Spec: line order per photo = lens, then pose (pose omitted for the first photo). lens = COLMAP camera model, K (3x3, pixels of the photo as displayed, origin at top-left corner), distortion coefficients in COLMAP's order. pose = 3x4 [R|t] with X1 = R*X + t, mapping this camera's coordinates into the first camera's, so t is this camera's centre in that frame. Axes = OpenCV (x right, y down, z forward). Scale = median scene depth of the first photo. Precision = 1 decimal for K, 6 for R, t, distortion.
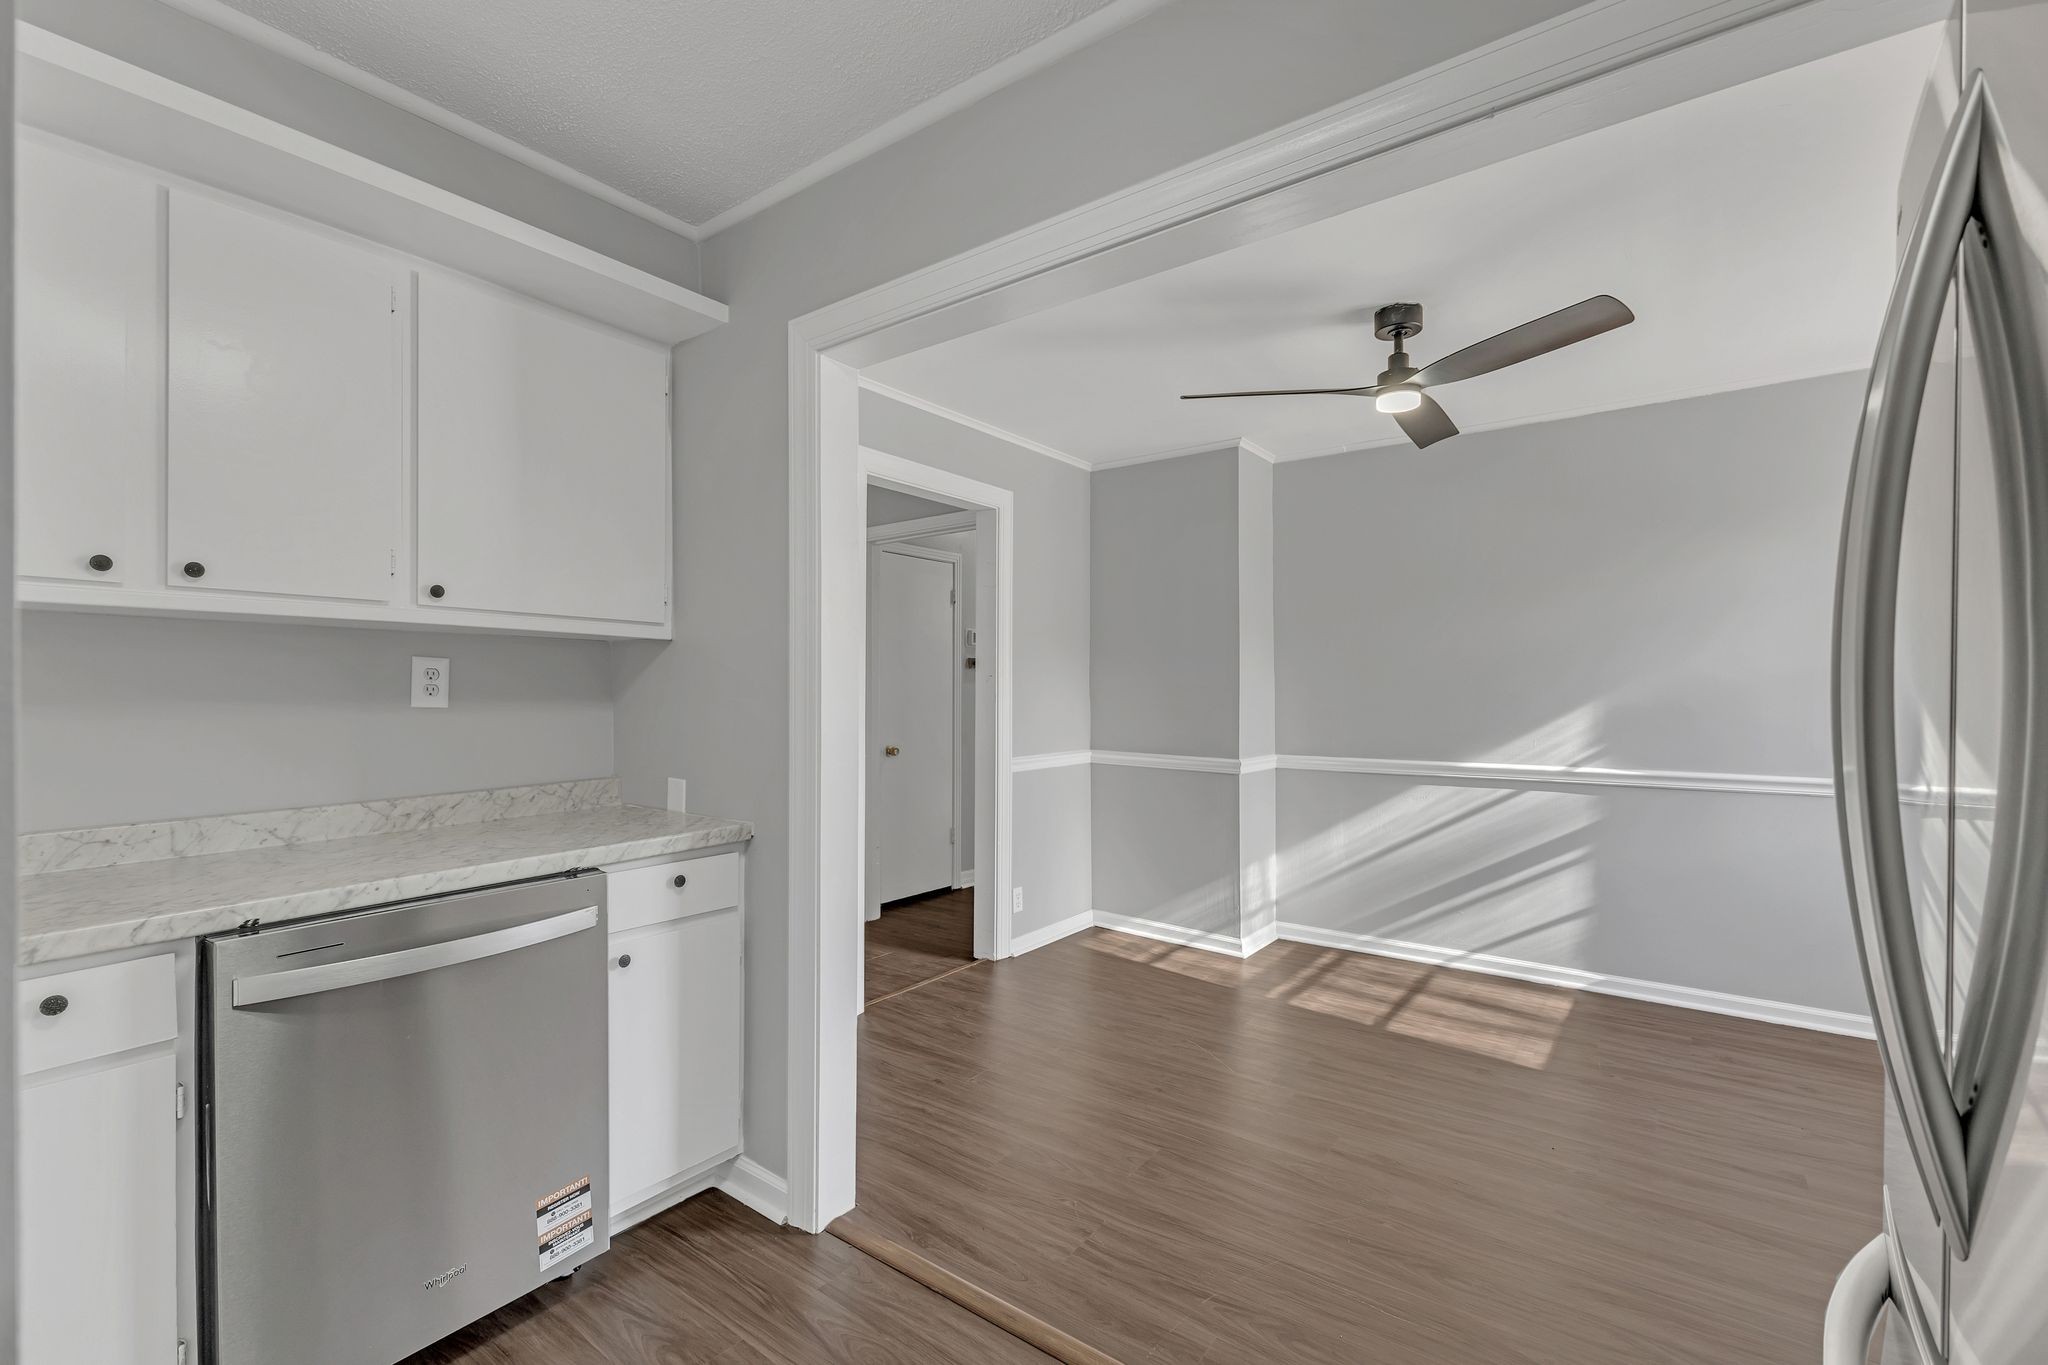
lens RADIAL K [[906.0, 0, 1018.2], [0, 906.0, 686.1], [0, 0, 1]] dist [-0.001108, -0.000205]
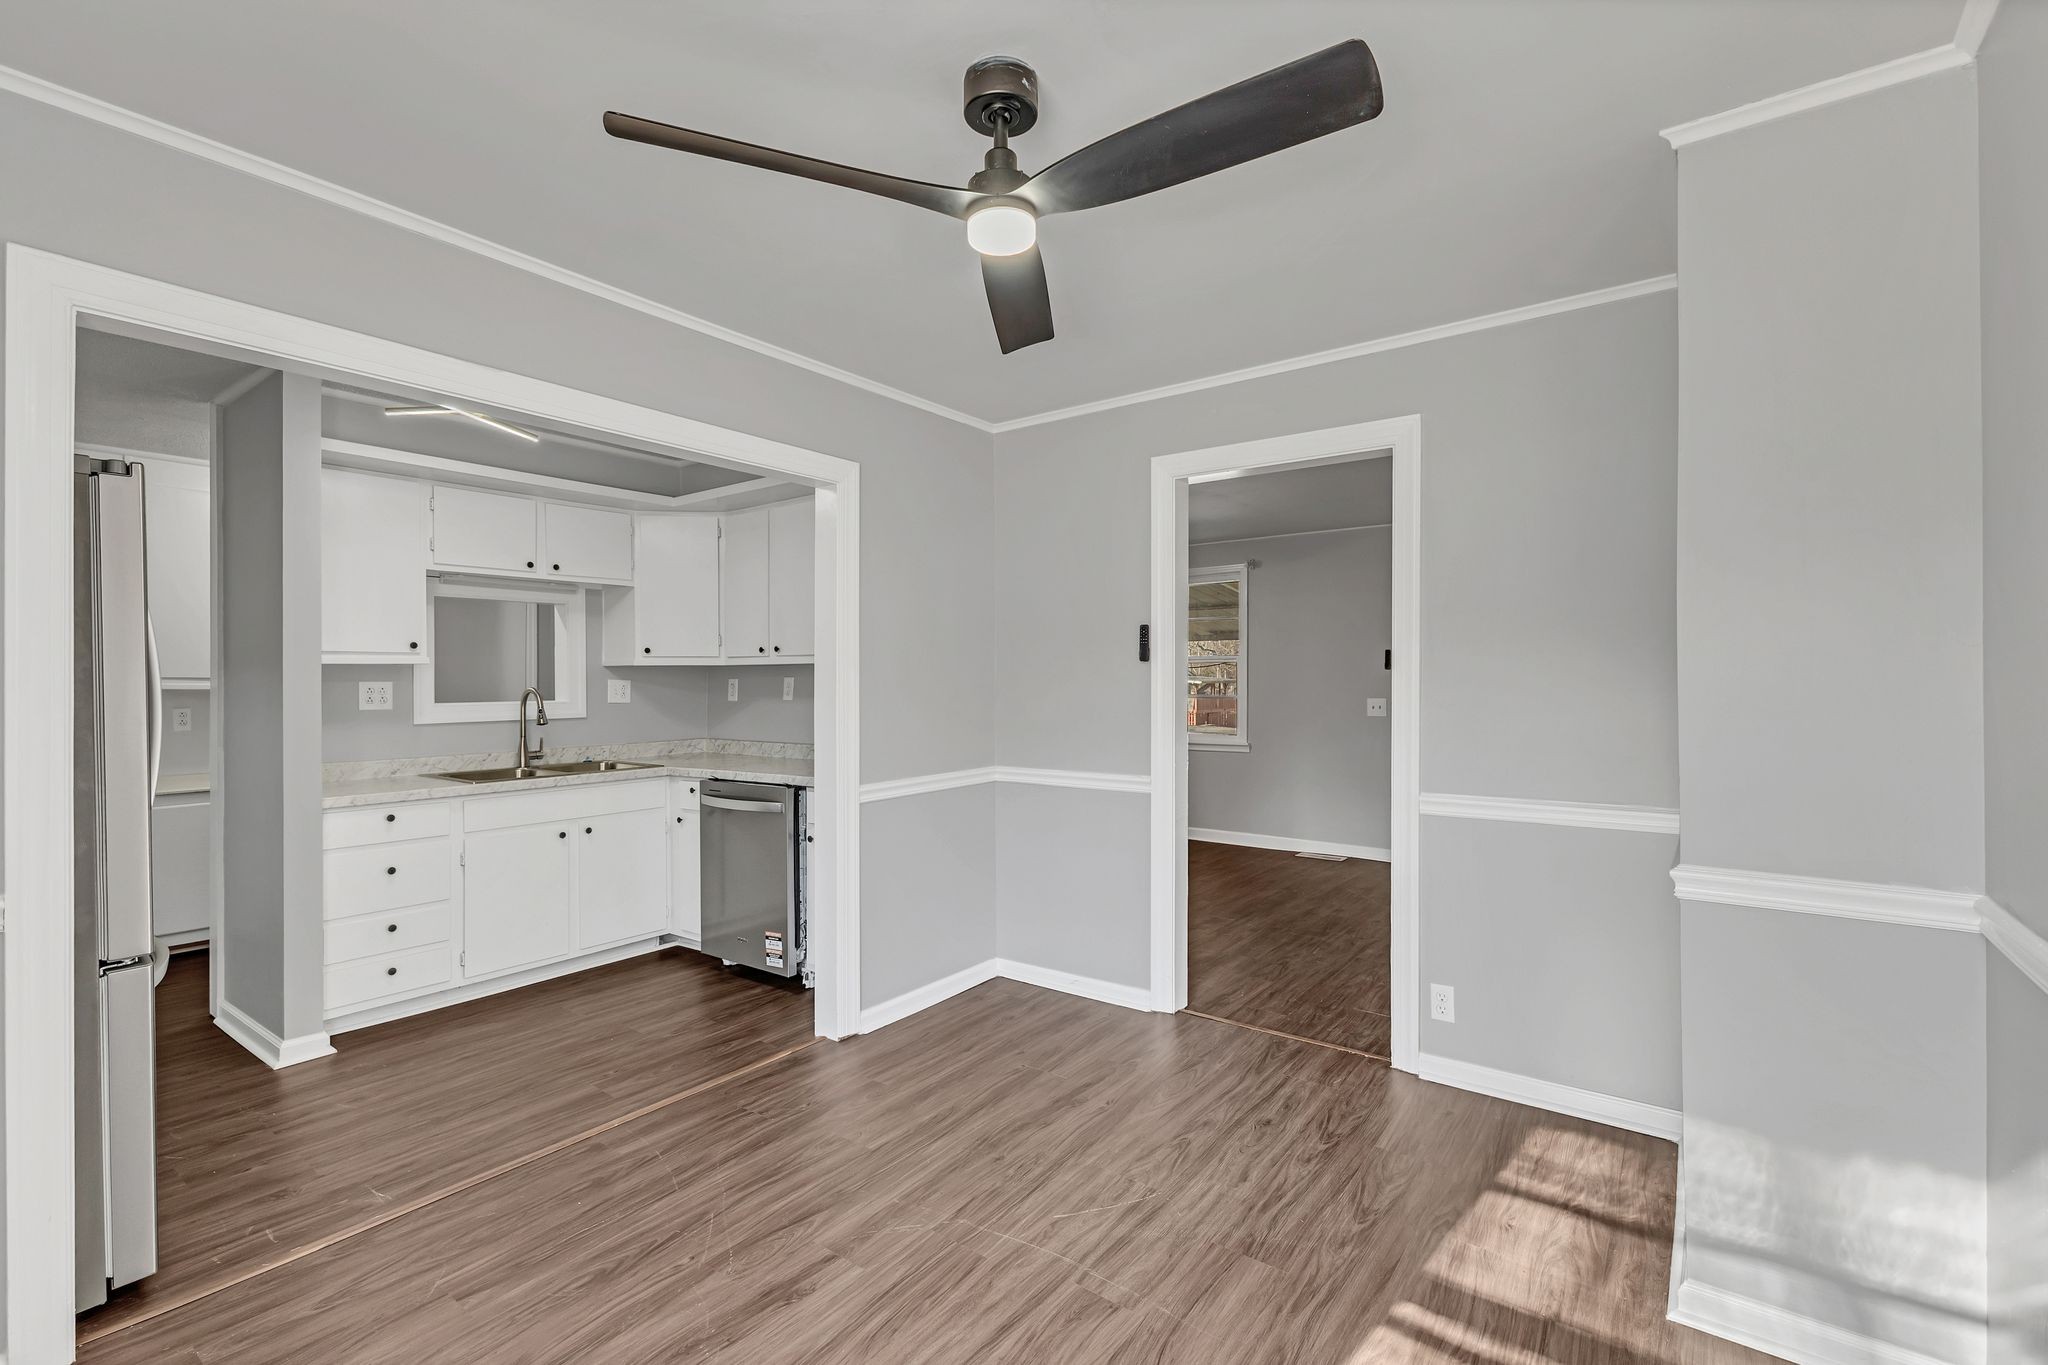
lens RADIAL K [[906.0, 0, 1020.9], [0, 906.0, 685.8], [0, 0, 1]] dist [-0.001108, -0.000205]
pose [[-0.000179, 0.004476, -0.999990, 1.184997], [0.004406, 0.999980, 0.004475, -0.015241], [0.999990, -0.004405, -0.000198, 1.178551]]
